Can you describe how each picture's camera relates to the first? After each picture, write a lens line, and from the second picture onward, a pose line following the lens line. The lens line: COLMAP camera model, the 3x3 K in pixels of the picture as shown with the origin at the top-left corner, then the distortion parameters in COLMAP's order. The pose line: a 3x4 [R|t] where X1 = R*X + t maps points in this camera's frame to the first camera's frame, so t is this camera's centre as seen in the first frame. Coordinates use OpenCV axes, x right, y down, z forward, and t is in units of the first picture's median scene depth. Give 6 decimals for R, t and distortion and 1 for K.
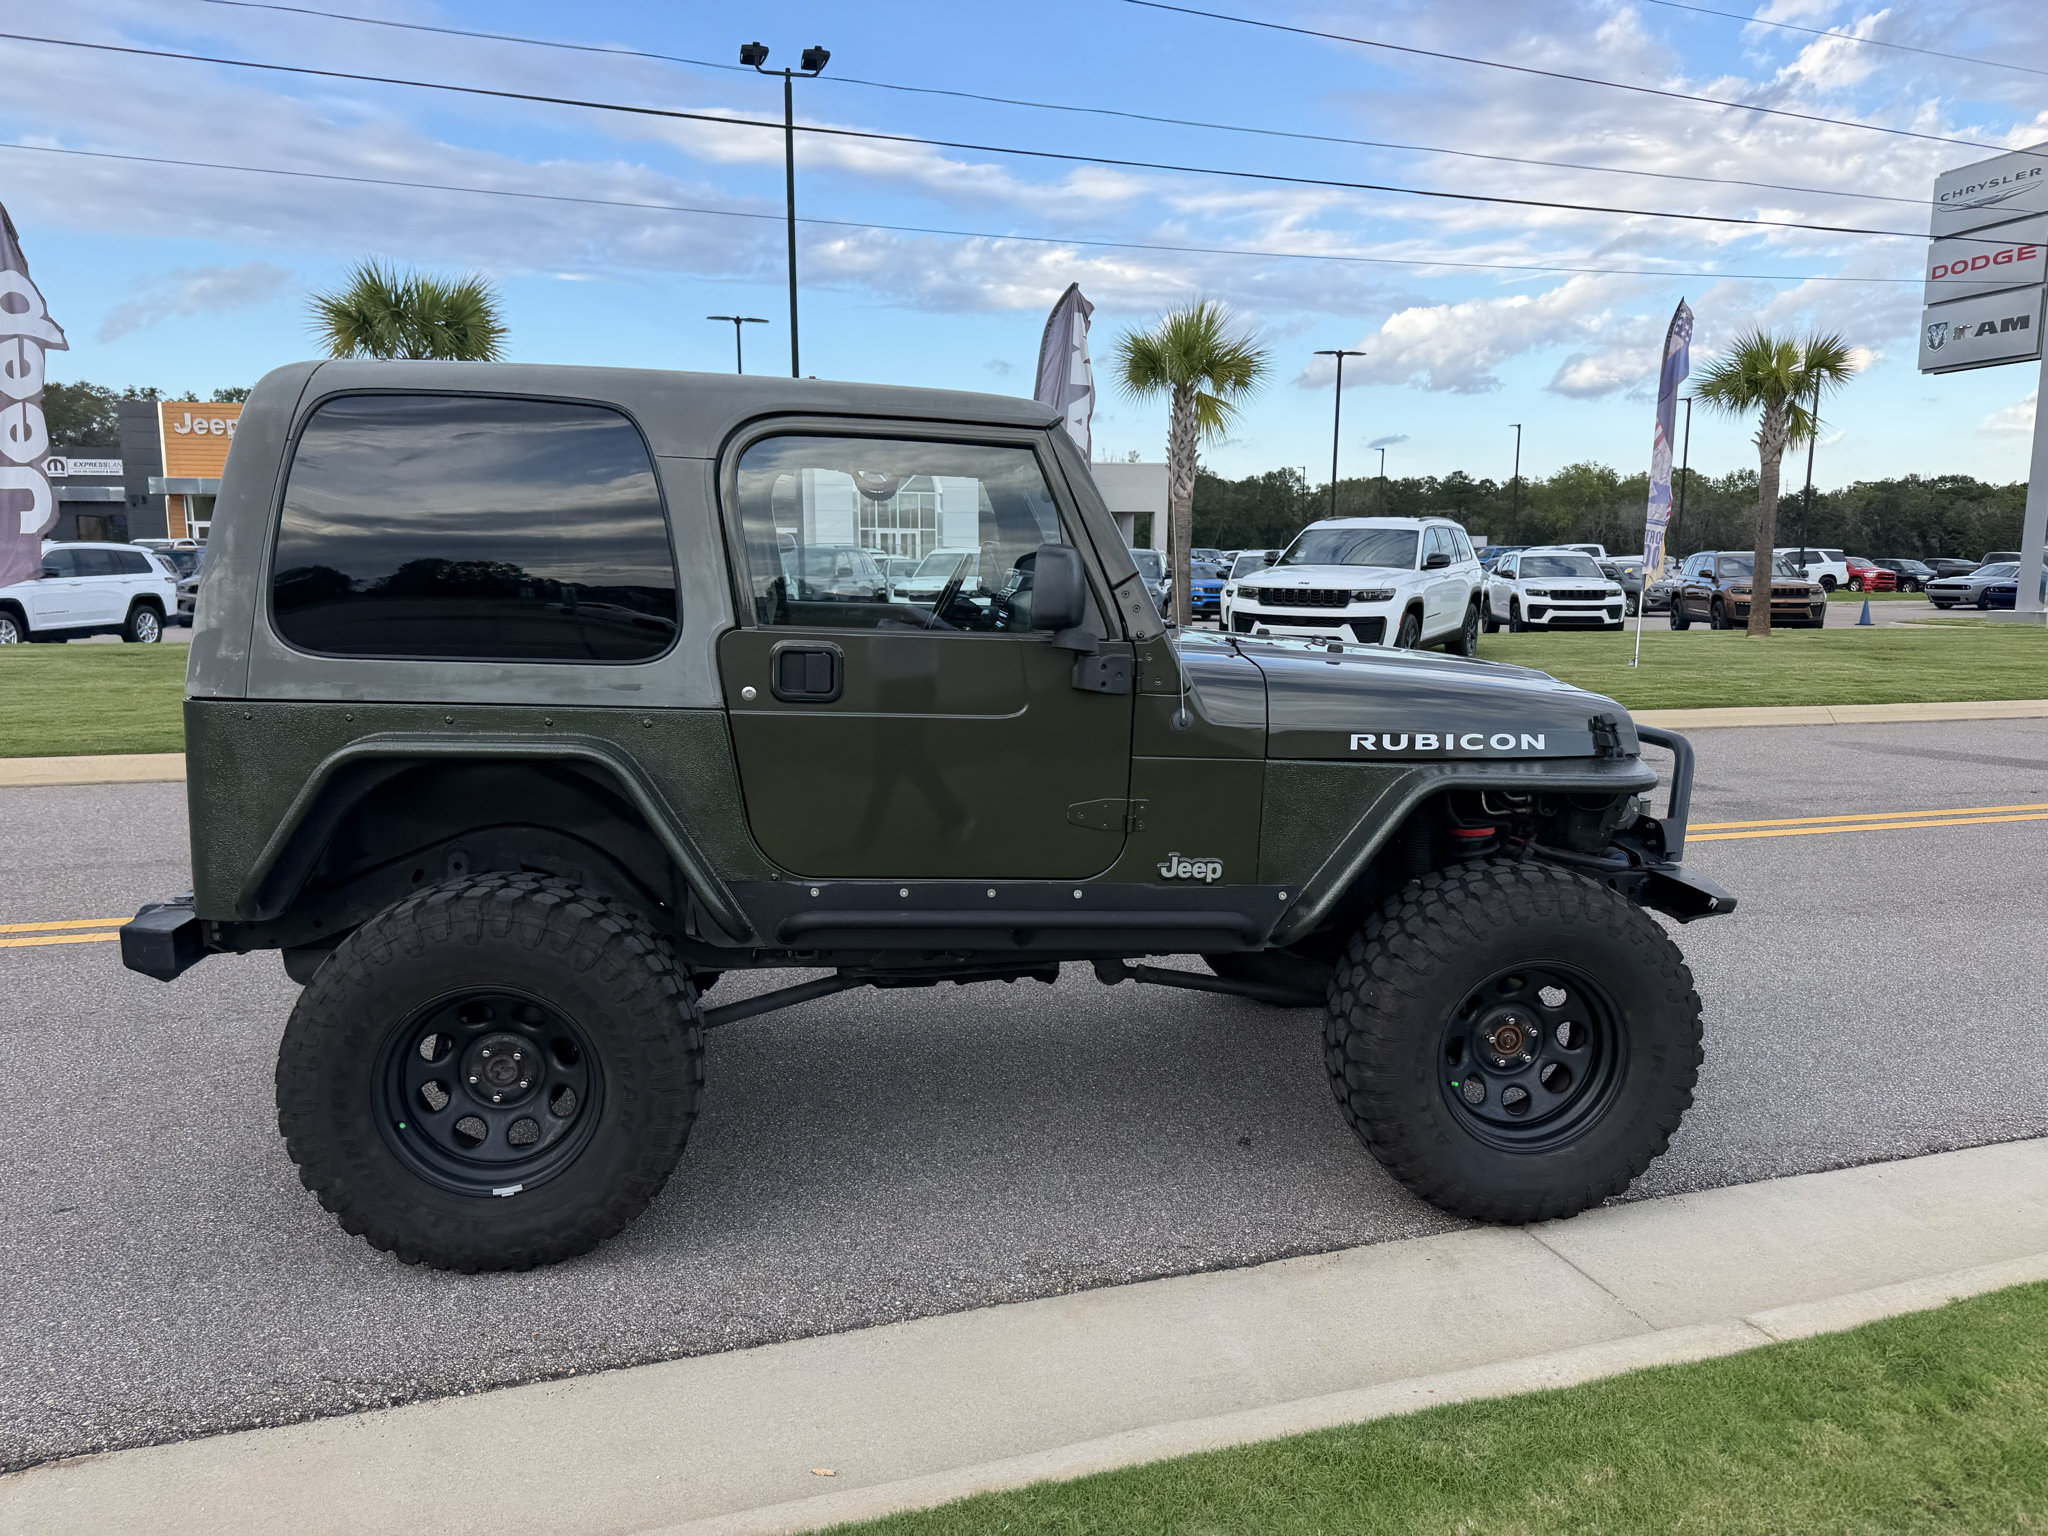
lens RADIAL K [[1446.2, 0, 1031.4], [0, 1446.2, 785.7], [0, 0, 1]] dist [0.034941, -0.044352]
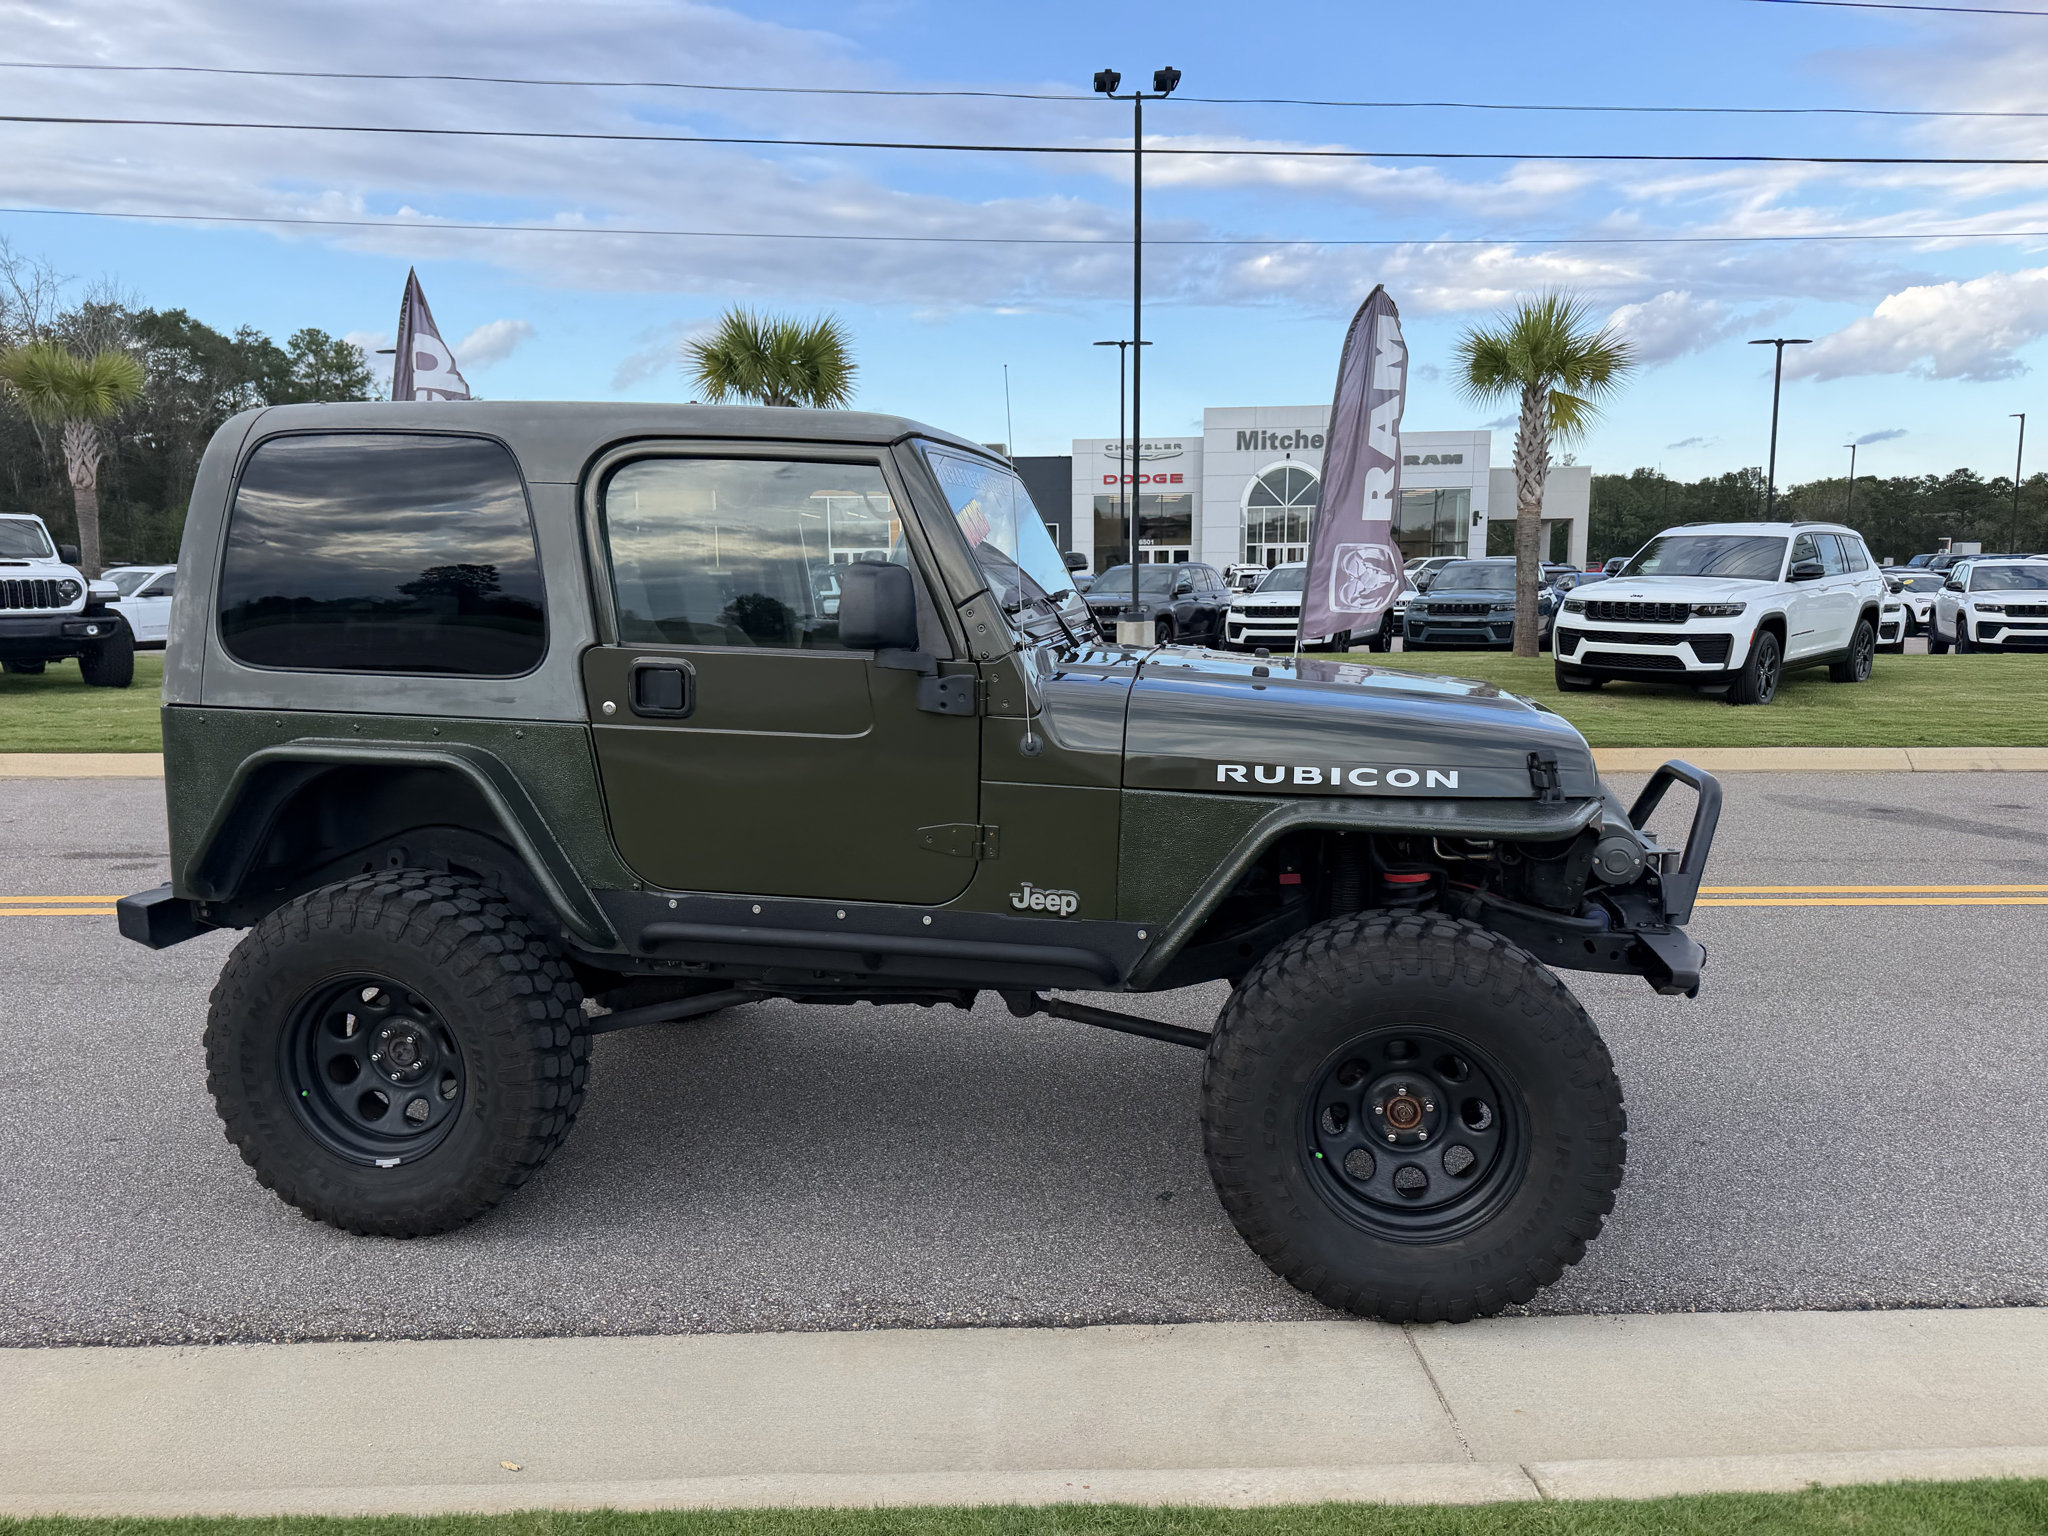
lens RADIAL K [[1446.2, 0, 1028.5], [0, 1446.2, 785.0], [0, 0, 1]] dist [0.034941, -0.044352]
pose [[0.959135, 0.033130, -0.281004, 0.360075], [-0.036177, 0.999329, -0.005659, -0.013003], [0.280628, 0.015594, 0.959690, 0.079838]]
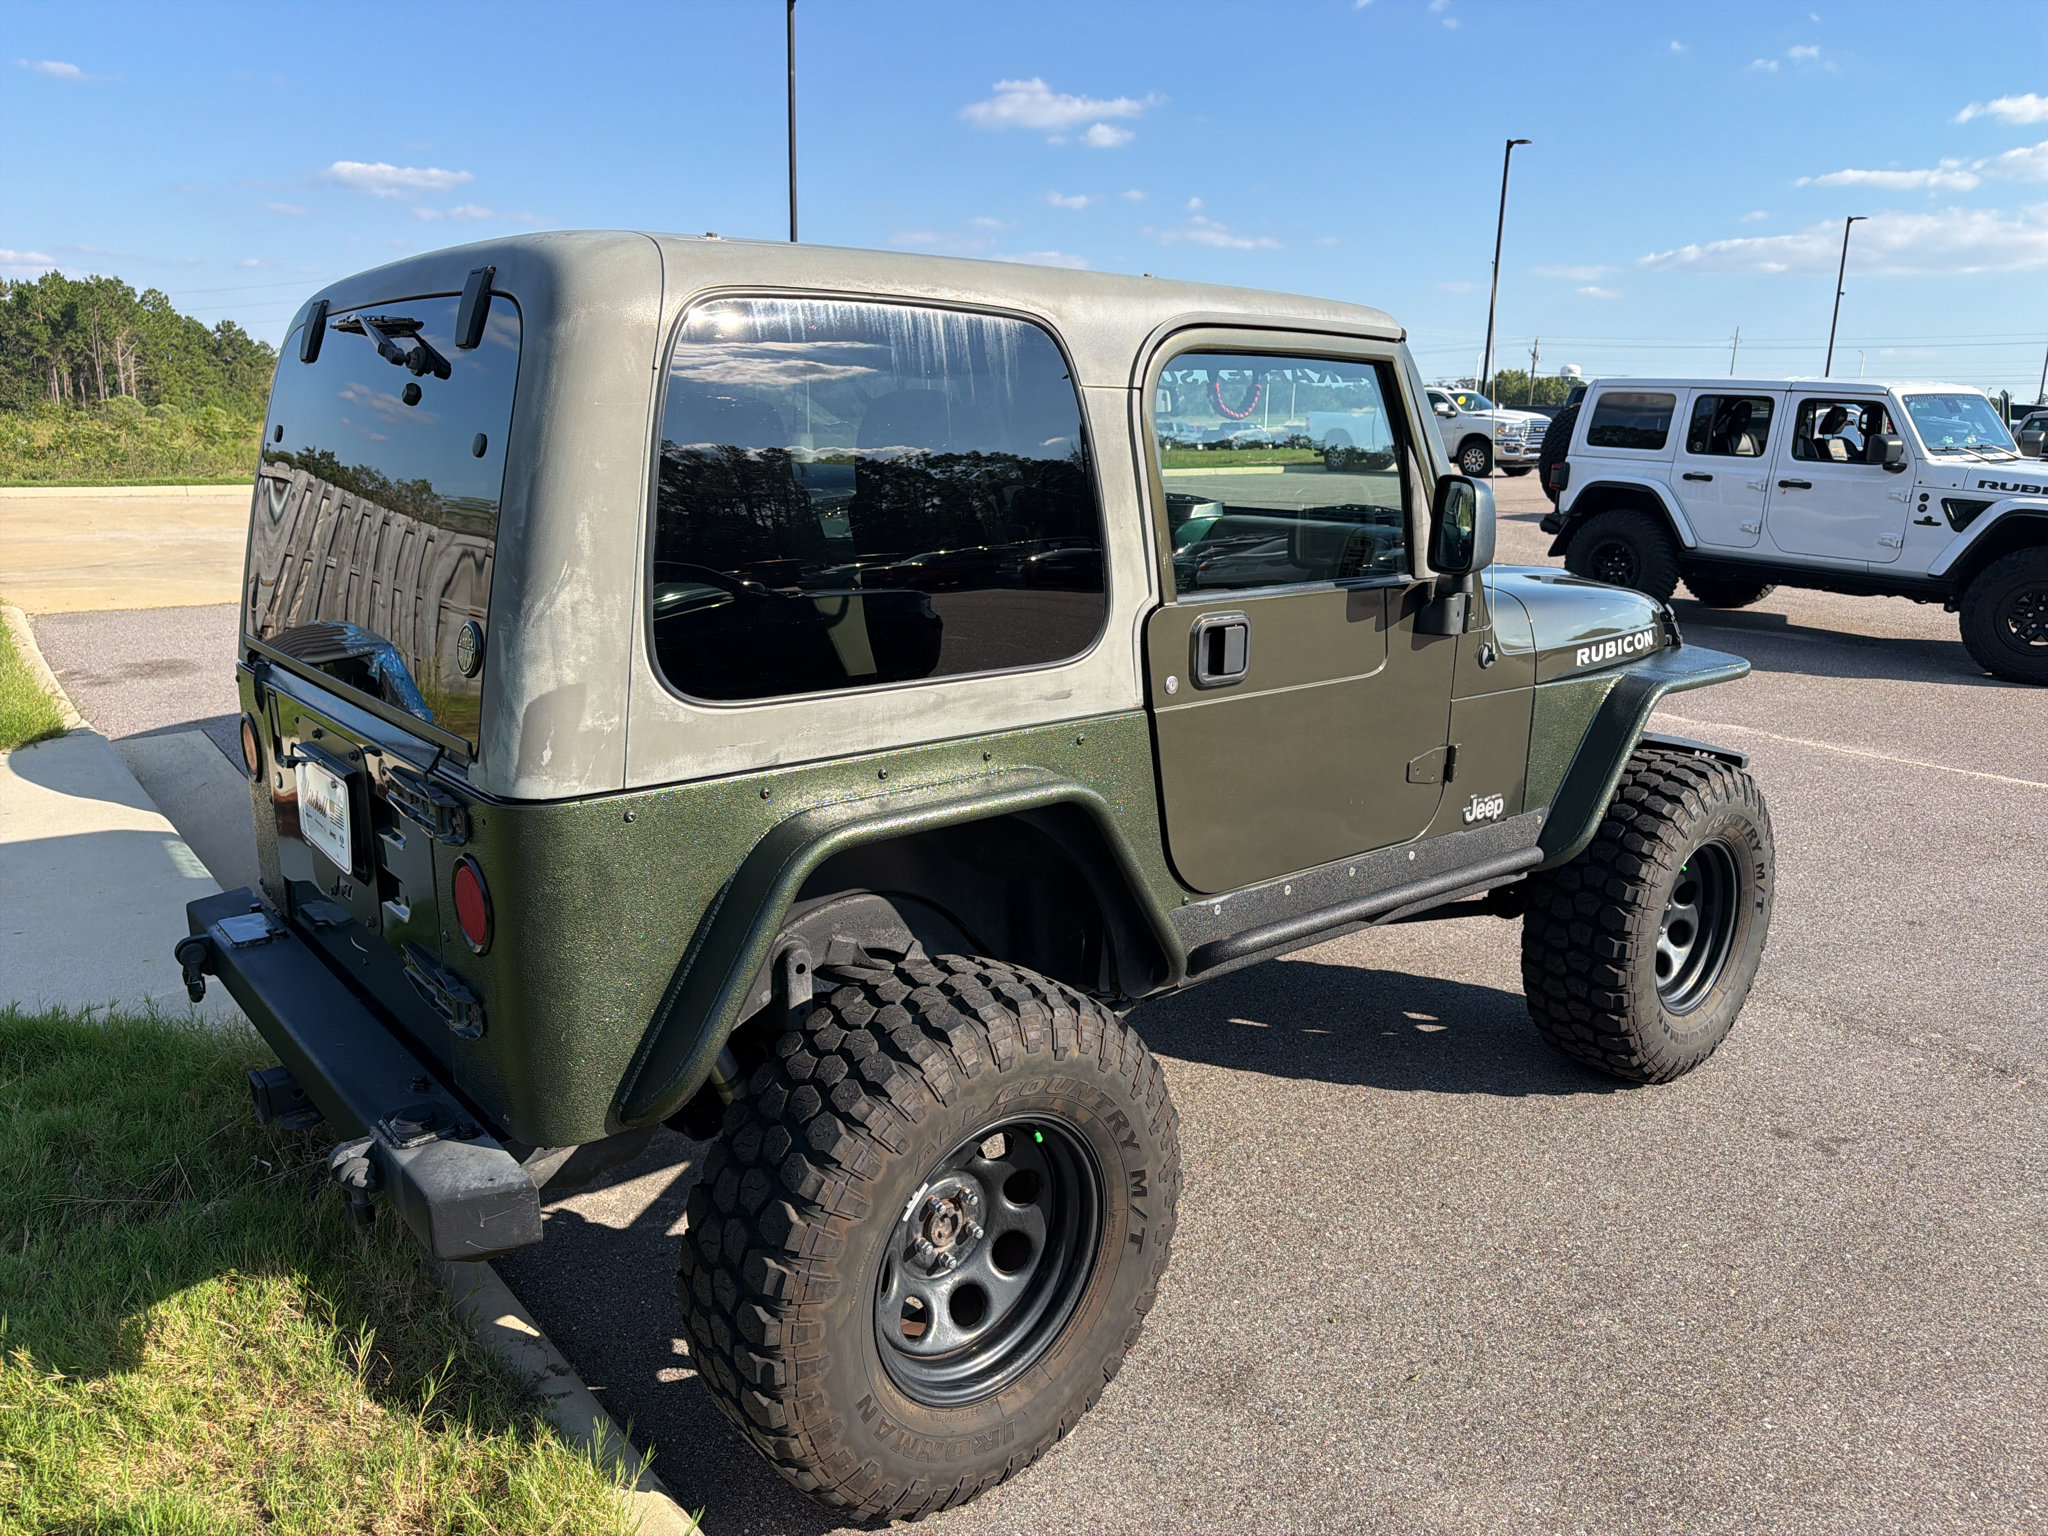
lens RADIAL K [[1446.2, 0, 1004.2], [0, 1446.2, 785.8], [0, 0, 1]] dist [0.034941, -0.044352]
pose [[0.845390, -0.152878, 0.511805, -0.642307], [0.098936, 0.986404, 0.131221, -0.113895], [-0.524907, -0.060297, 0.849021, 0.340556]]
